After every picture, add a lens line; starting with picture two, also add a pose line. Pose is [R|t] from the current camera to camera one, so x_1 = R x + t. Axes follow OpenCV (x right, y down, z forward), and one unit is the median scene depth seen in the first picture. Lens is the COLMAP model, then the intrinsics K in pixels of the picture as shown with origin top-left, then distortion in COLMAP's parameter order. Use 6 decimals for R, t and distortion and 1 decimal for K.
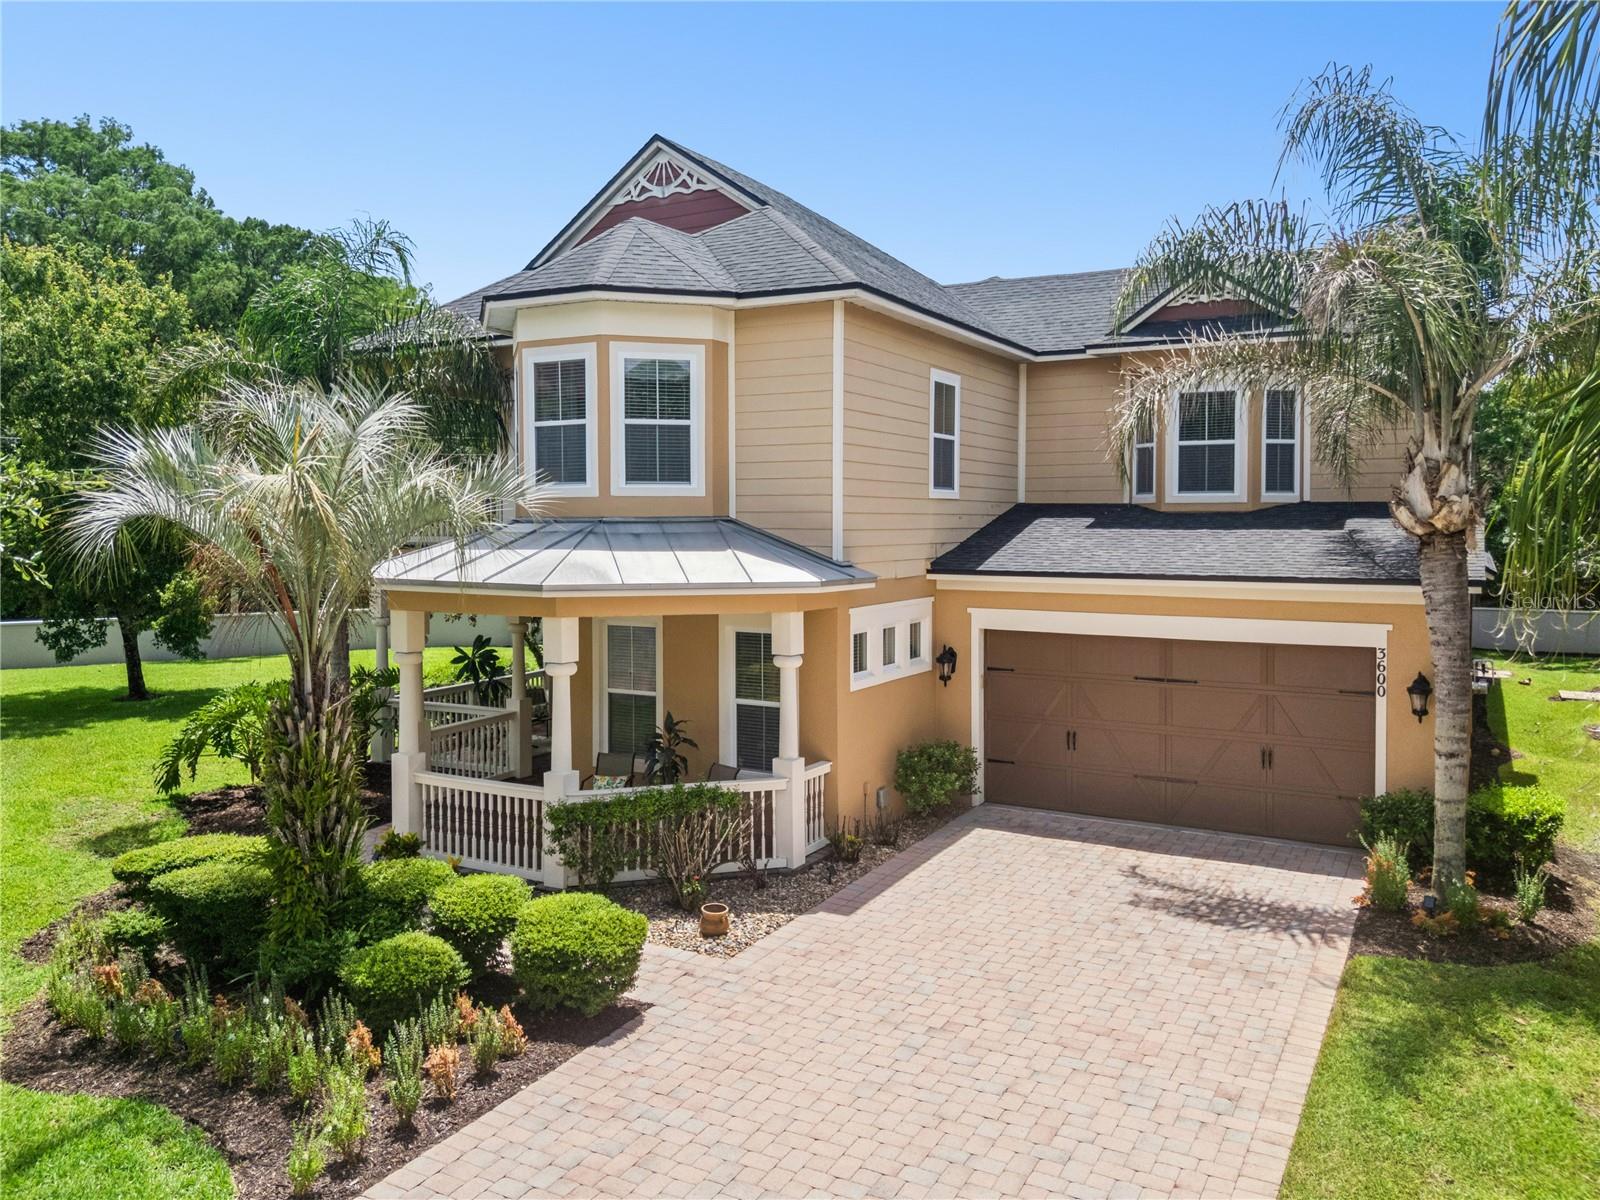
lens RADIAL K [[1242.9, 0, 807.7], [0, 1242.9, 446.3], [0, 0, 1]] dist [0.035232, -0.005481]
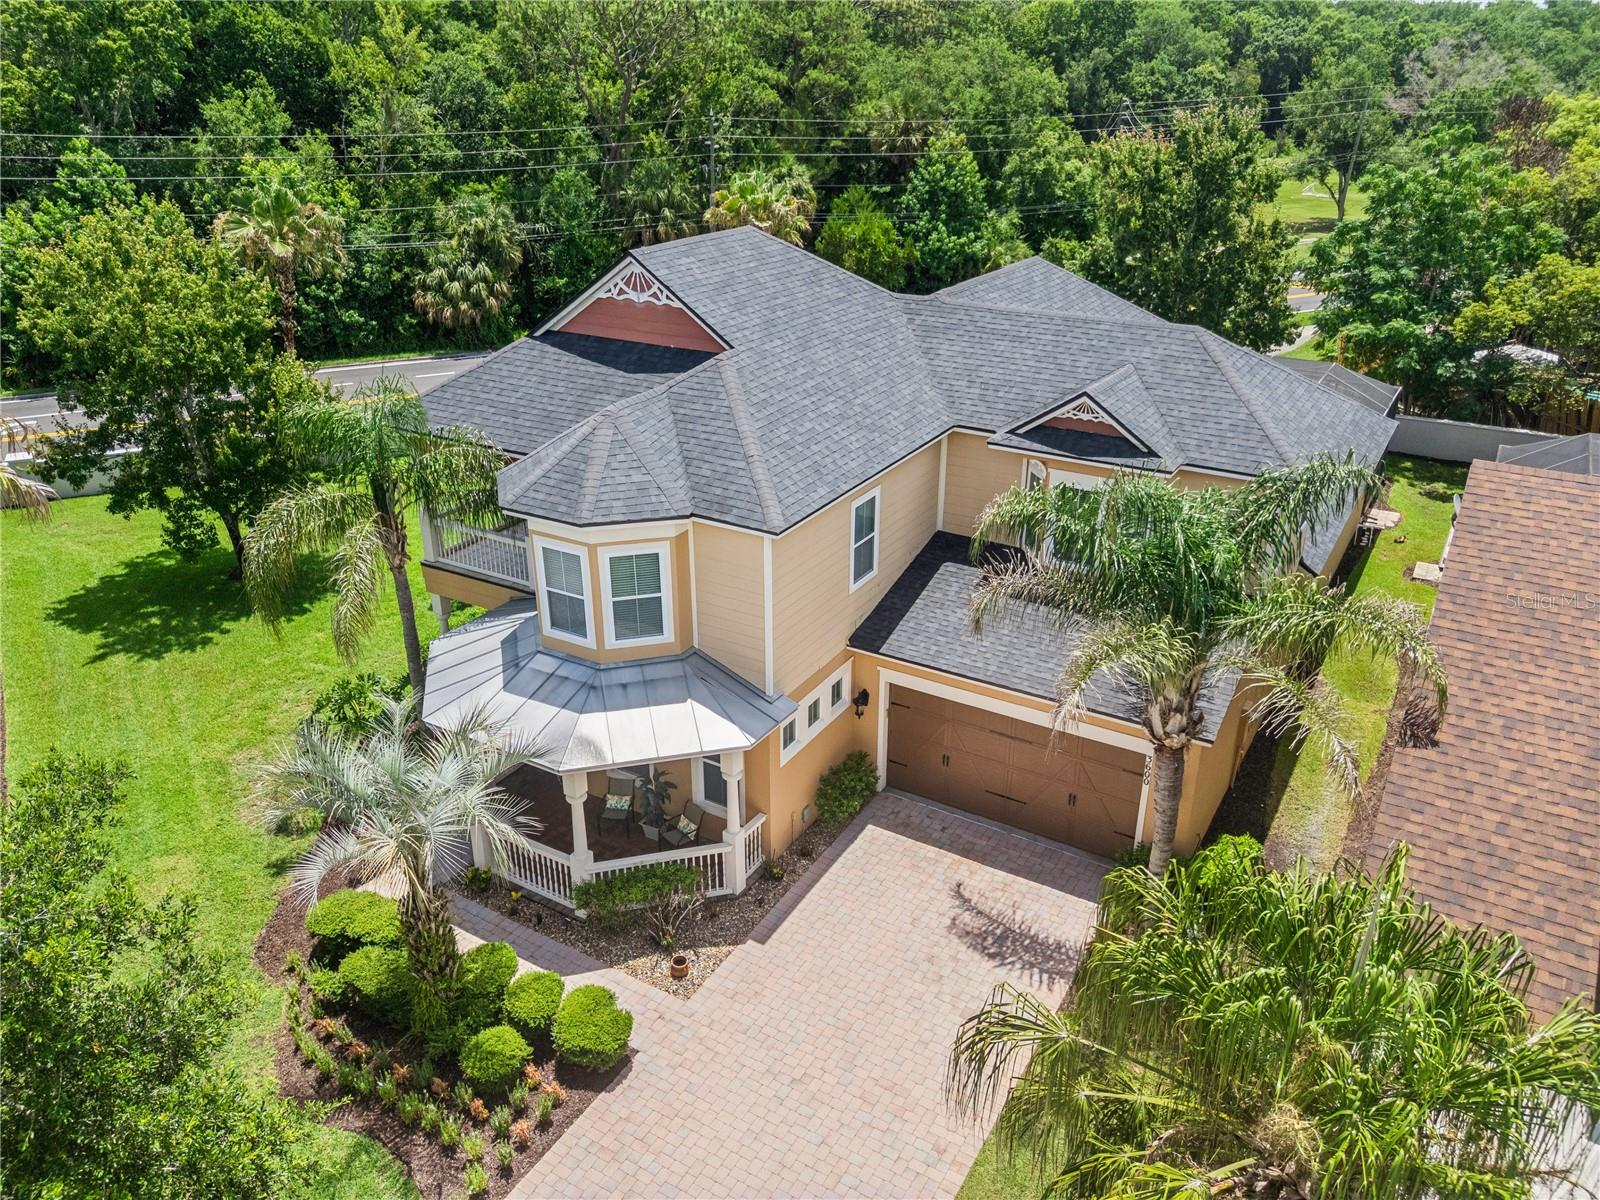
lens RADIAL K [[1207.1, 0, 800.0], [0, 1207.1, 600.0], [0, 0, 1]] dist [0.157052, -0.195732]
pose [[0.999570, 0.014426, -0.025521, 0.091971], [-0.002673, 0.911768, 0.410696, -0.564584], [0.029194, -0.410452, 0.911415, -0.201515]]
